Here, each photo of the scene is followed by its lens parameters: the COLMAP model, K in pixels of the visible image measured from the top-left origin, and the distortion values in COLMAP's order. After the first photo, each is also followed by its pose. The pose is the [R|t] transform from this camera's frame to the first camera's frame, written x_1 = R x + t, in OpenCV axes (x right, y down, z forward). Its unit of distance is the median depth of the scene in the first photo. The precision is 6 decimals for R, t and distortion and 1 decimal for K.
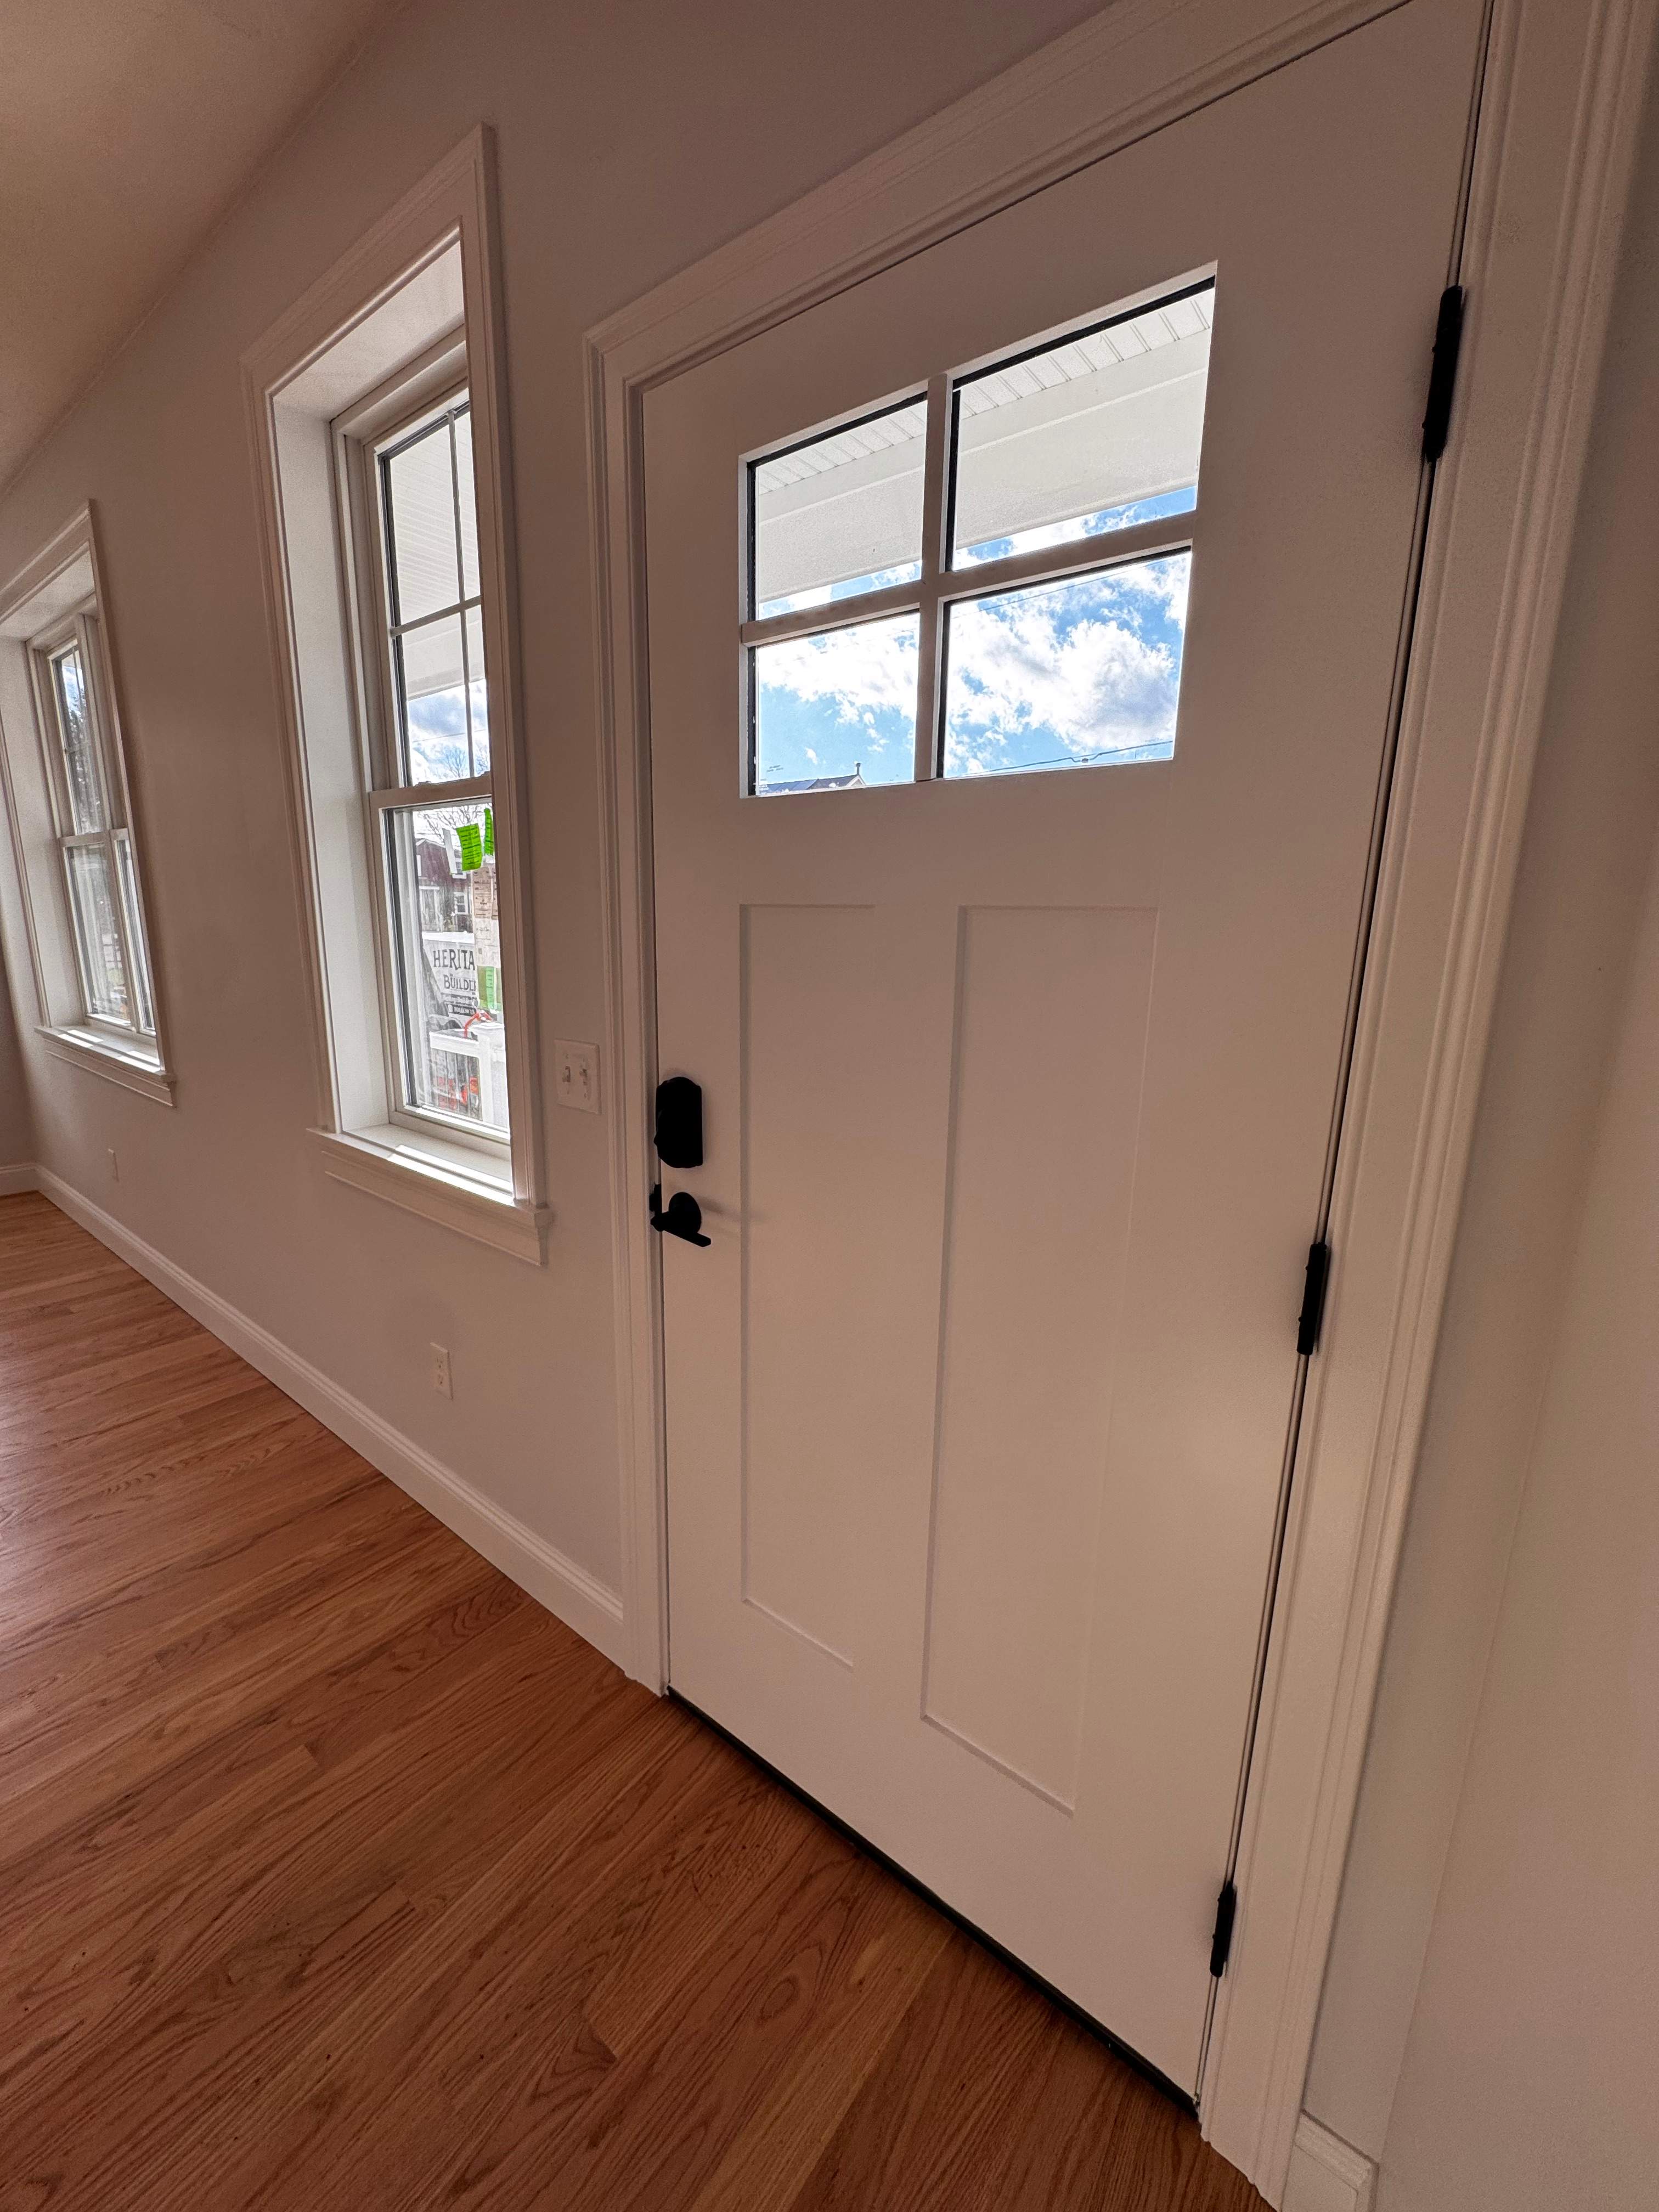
lens RADIAL K [[887.4, 0, 831.8], [0, 887.4, 1100.7], [0, 0, 1]] dist [-0.001743, 0.000015]
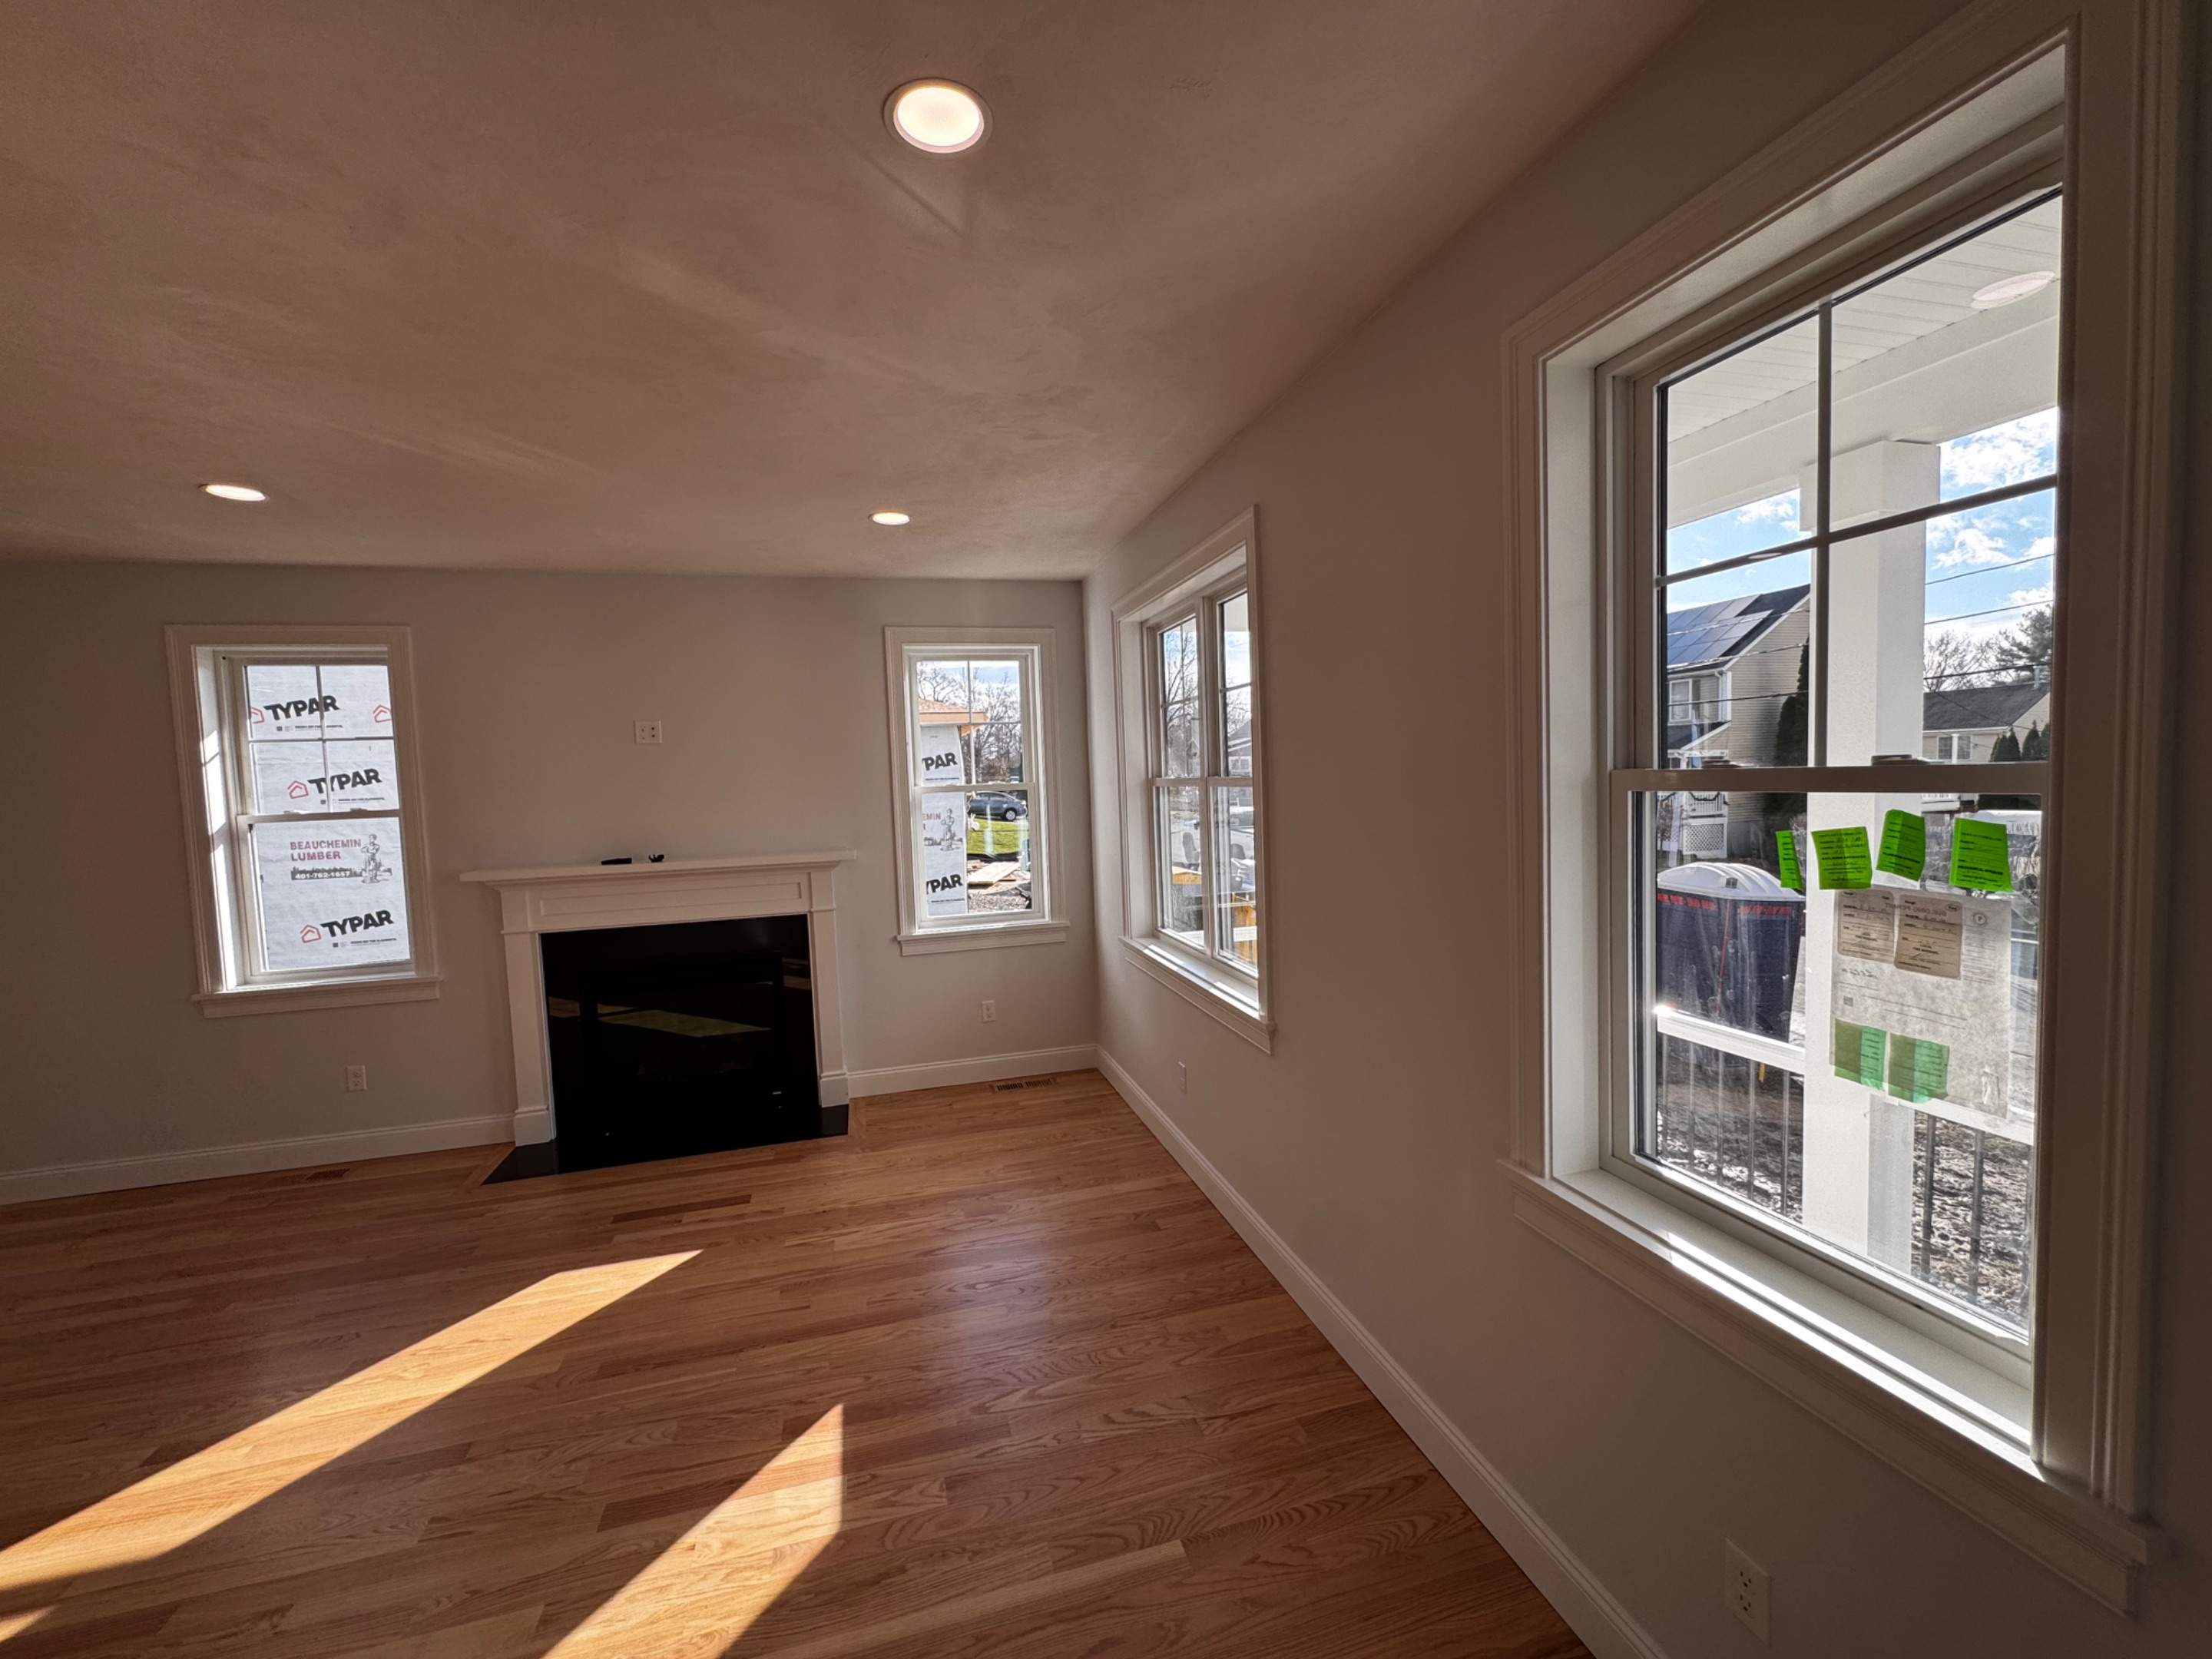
lens RADIAL K [[884.1, 0, 1103.0], [0, 884.1, 828.2], [0, 0, 1]] dist [-0.004656, 0.000816]
pose [[0.806264, -0.006055, -0.591525, -0.395411], [-0.077615, 0.990220, -0.115928, -0.153220], [0.586442, 0.139380, 0.797909, 0.067106]]
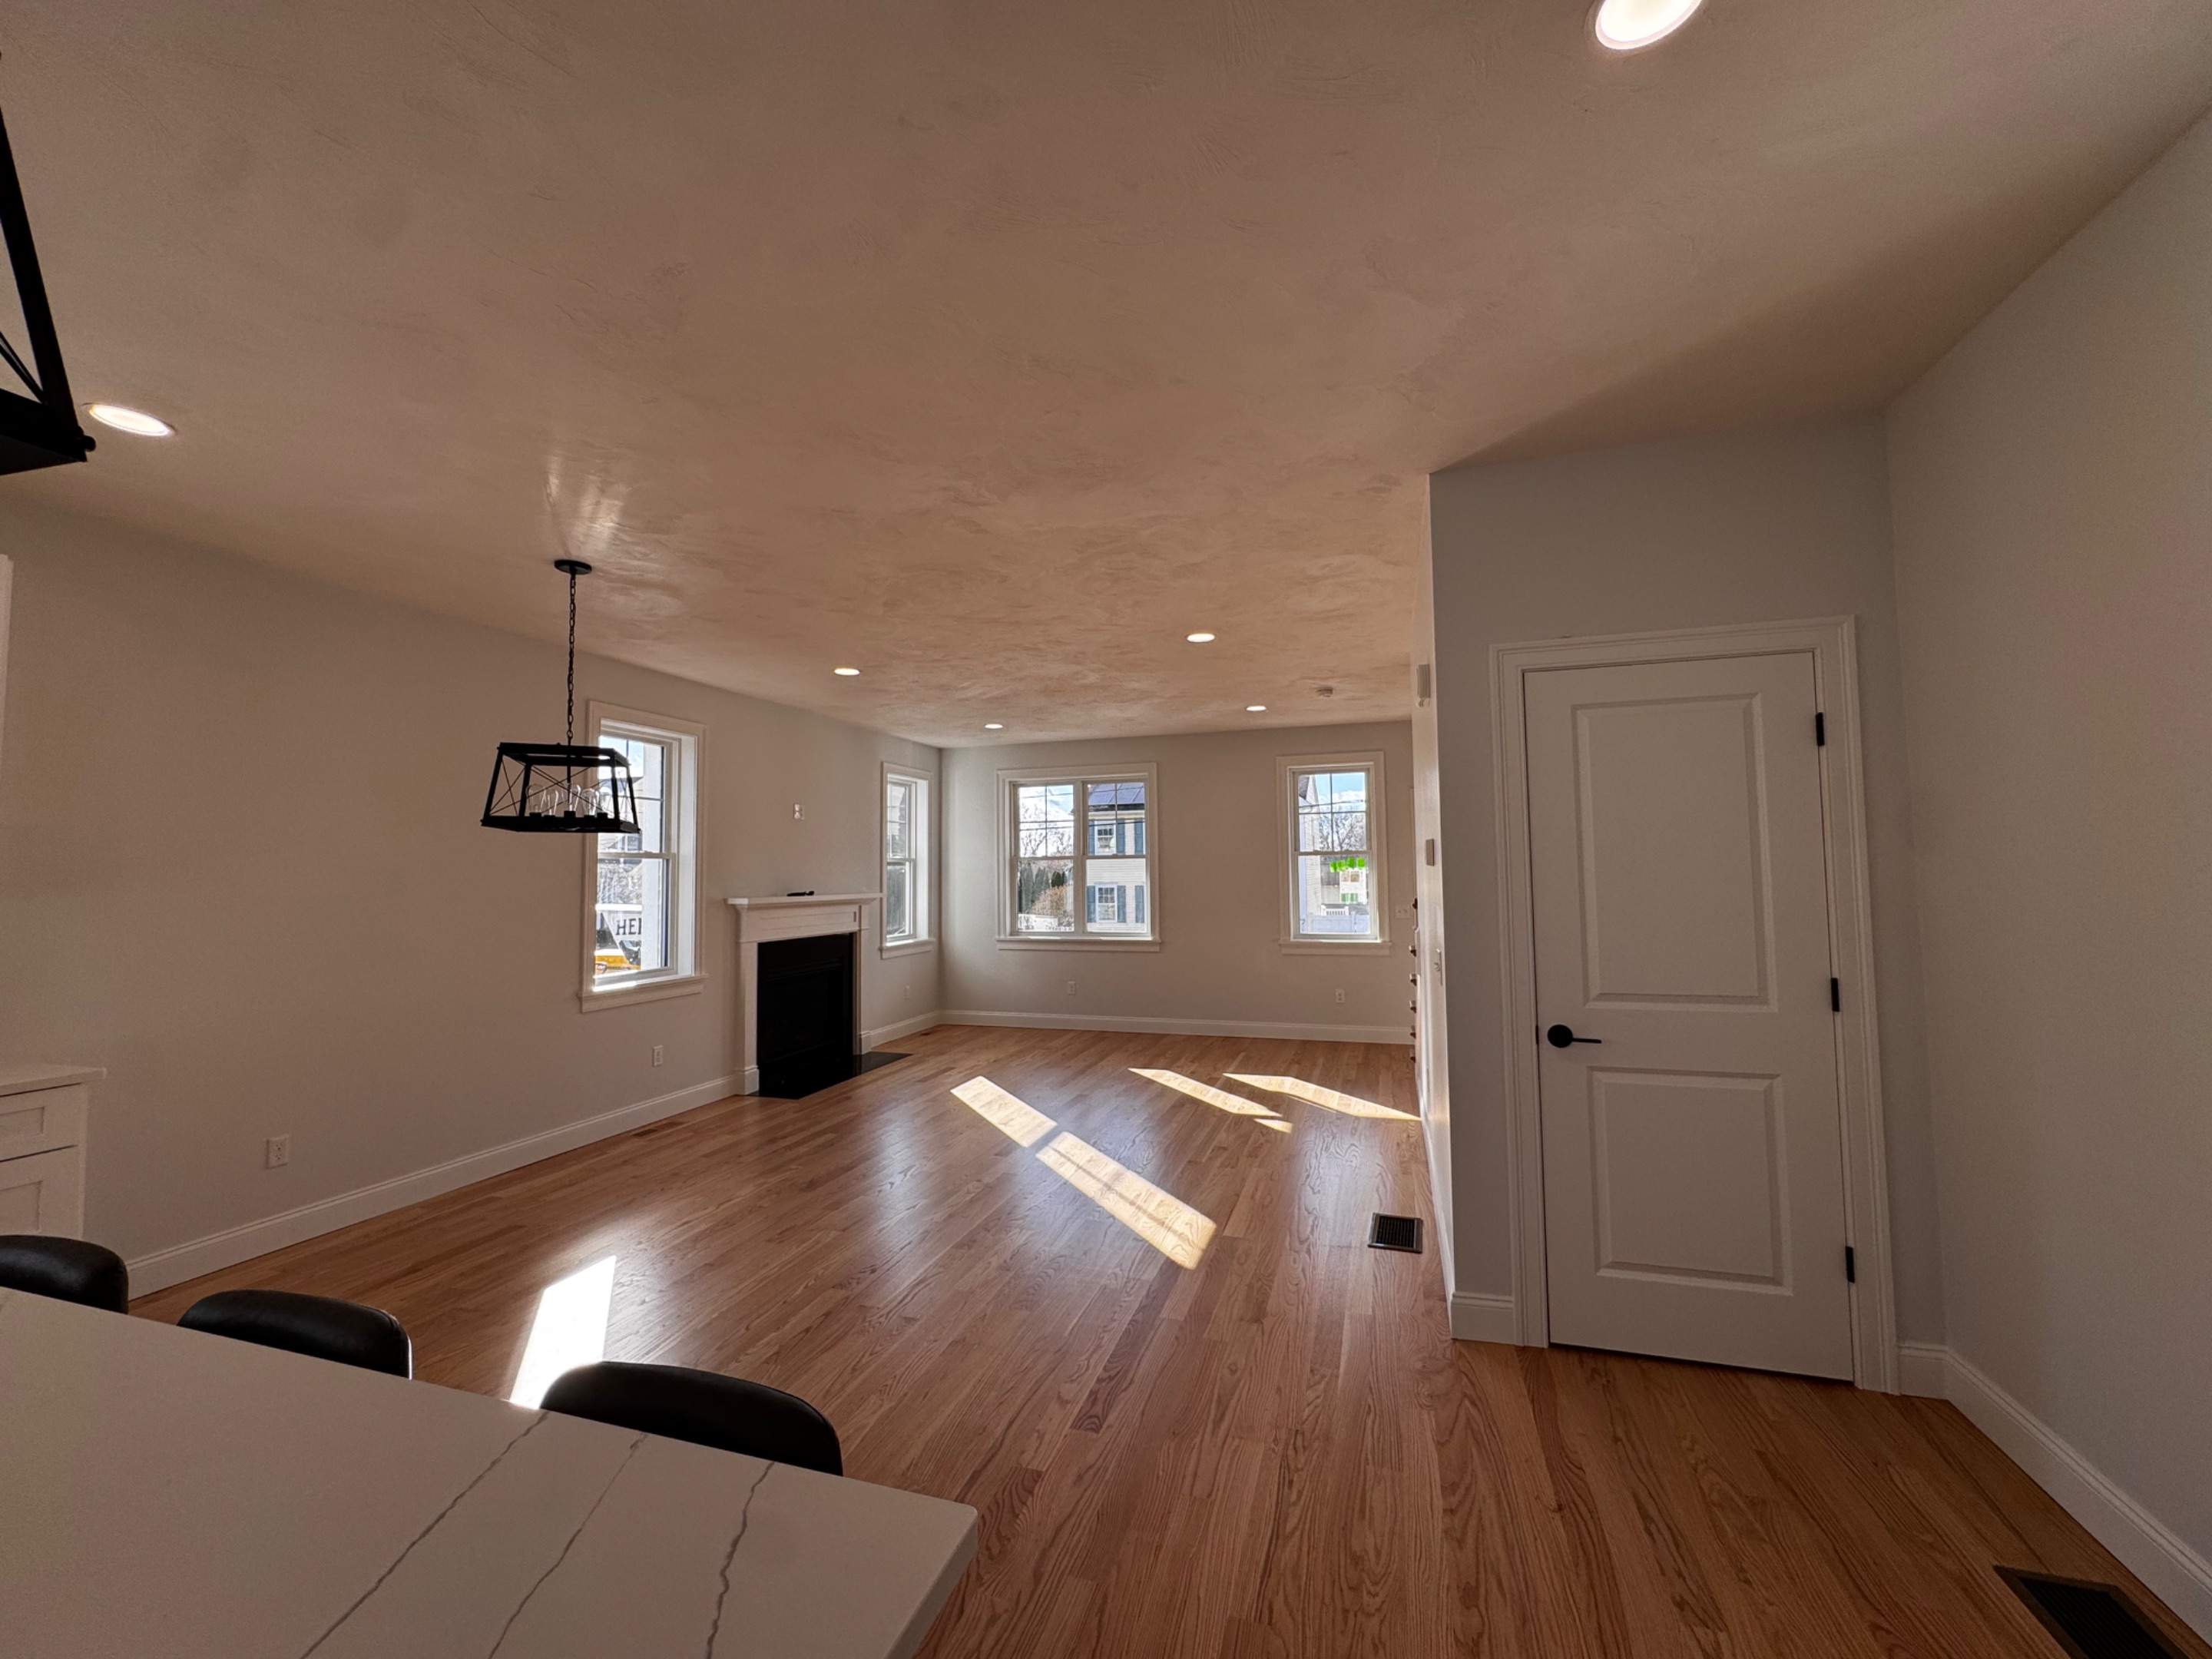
lens RADIAL K [[884.1, 0, 1103.0], [0, 884.1, 828.2], [0, 0, 1]] dist [-0.004656, 0.000816]
pose [[0.935660, -0.005130, 0.352864, -2.472941], [0.096861, 0.965227, -0.242806, 0.378597], [-0.339349, 0.261362, 0.903622, -2.071518]]
